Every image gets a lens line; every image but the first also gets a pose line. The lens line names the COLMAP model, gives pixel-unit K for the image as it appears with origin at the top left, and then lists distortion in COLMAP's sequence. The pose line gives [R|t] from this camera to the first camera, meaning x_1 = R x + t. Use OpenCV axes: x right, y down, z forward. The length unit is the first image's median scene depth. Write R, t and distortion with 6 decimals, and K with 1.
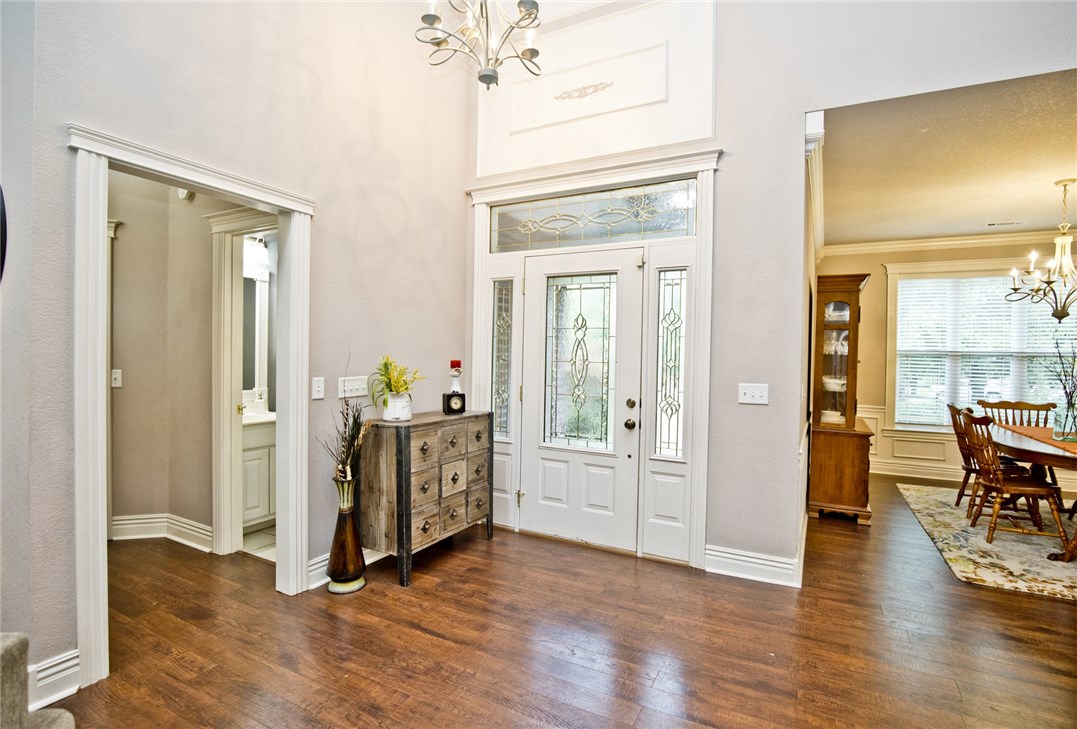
lens RADIAL K [[526.8, 0, 538.5], [0, 526.8, 364.5], [0, 0, 1]] dist [-0.030714, 0.001787]
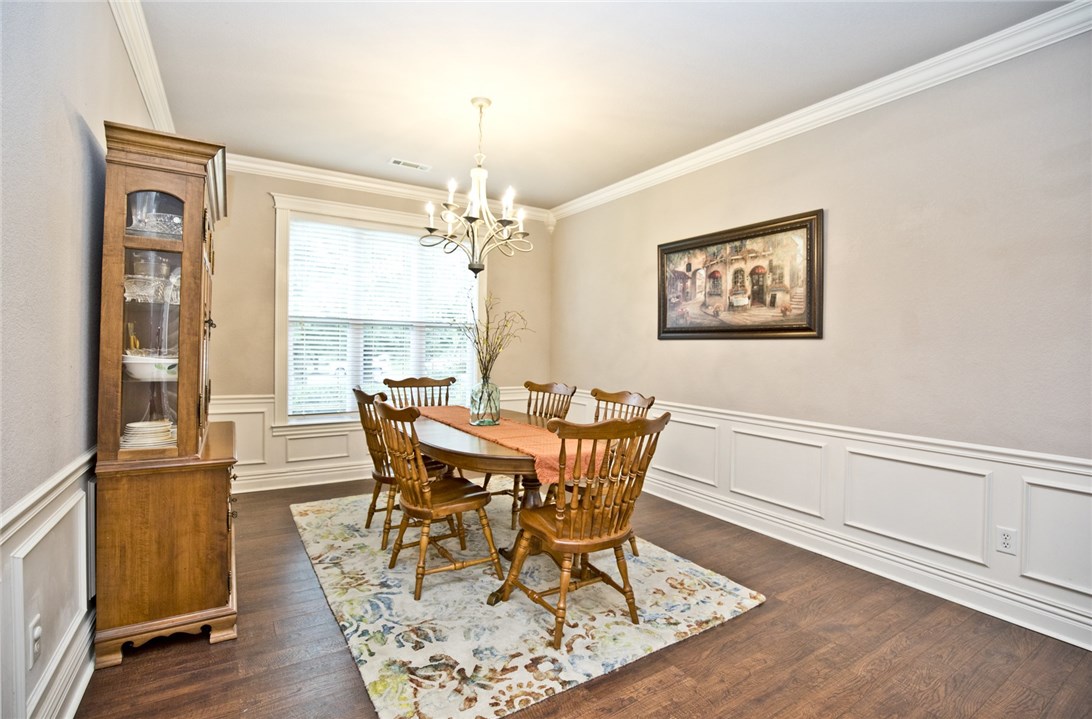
lens RADIAL K [[513.2, 0, 544.3], [0, 513.2, 355.9], [0, 0, 1]] dist [-0.017530, -0.000090]
pose [[0.500739, -0.023177, 0.865288, 0.356941], [0.004769, 0.999700, 0.024018, 0.019729], [-0.865585, -0.007900, 0.500700, 0.475514]]
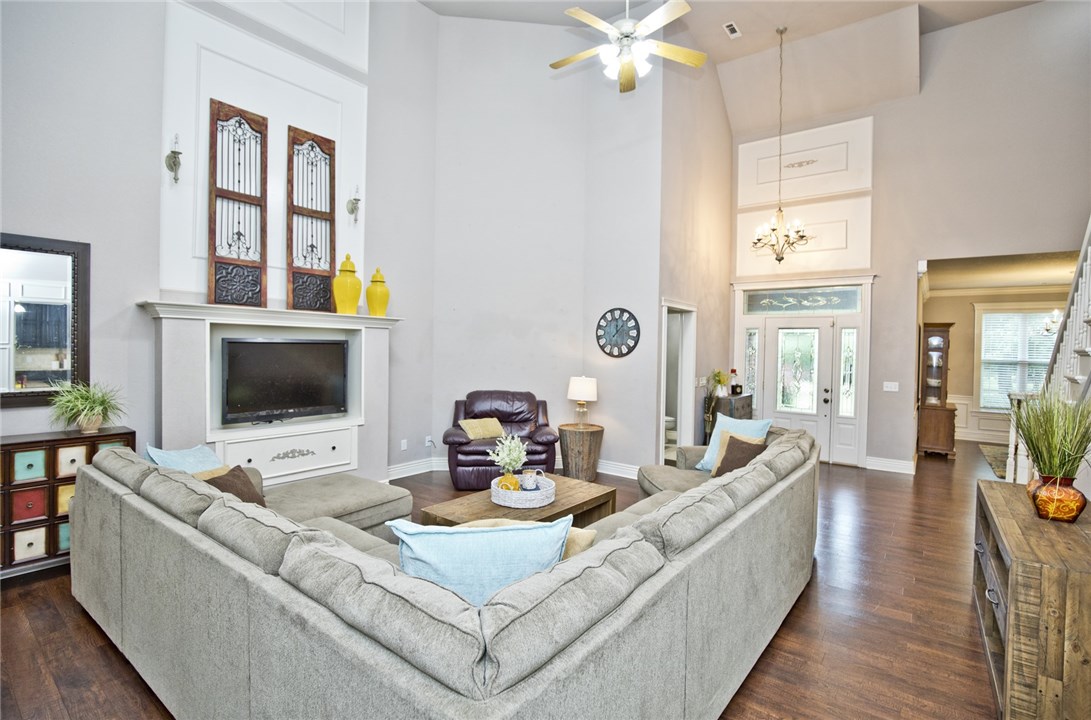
lens RADIAL K [[512.7, 0, 543.8], [0, 512.7, 356.4], [0, 0, 1]] dist [-0.017530, -0.000090]
pose [[0.988056, 0.002805, -0.154067, -0.512955], [-0.002745, 0.999996, 0.000600, -0.050459], [0.154068, -0.000170, 0.988060, -0.974071]]
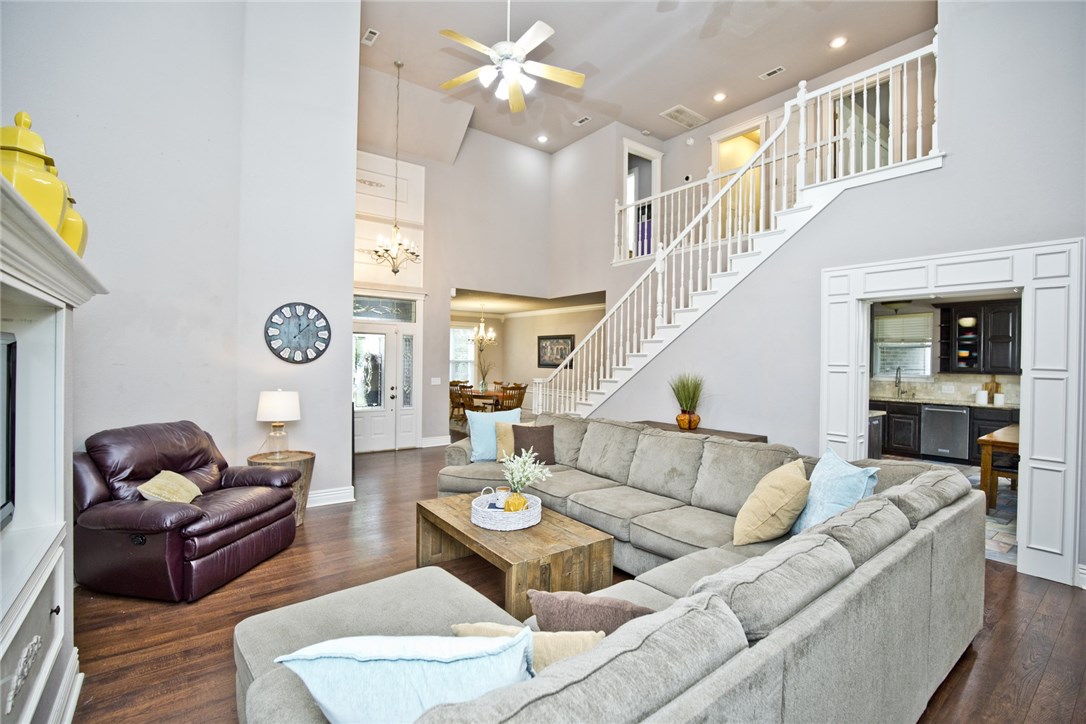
lens RADIAL K [[497.0, 0, 563.9], [0, 497.0, 359.1], [0, 0, 1]] dist [-0.002443, -0.000208]
pose [[0.390710, -0.011086, 0.920447, -1.335158], [0.005375, 0.999938, 0.009762, -0.065019], [-0.920498, 0.001133, 0.390746, -0.519620]]
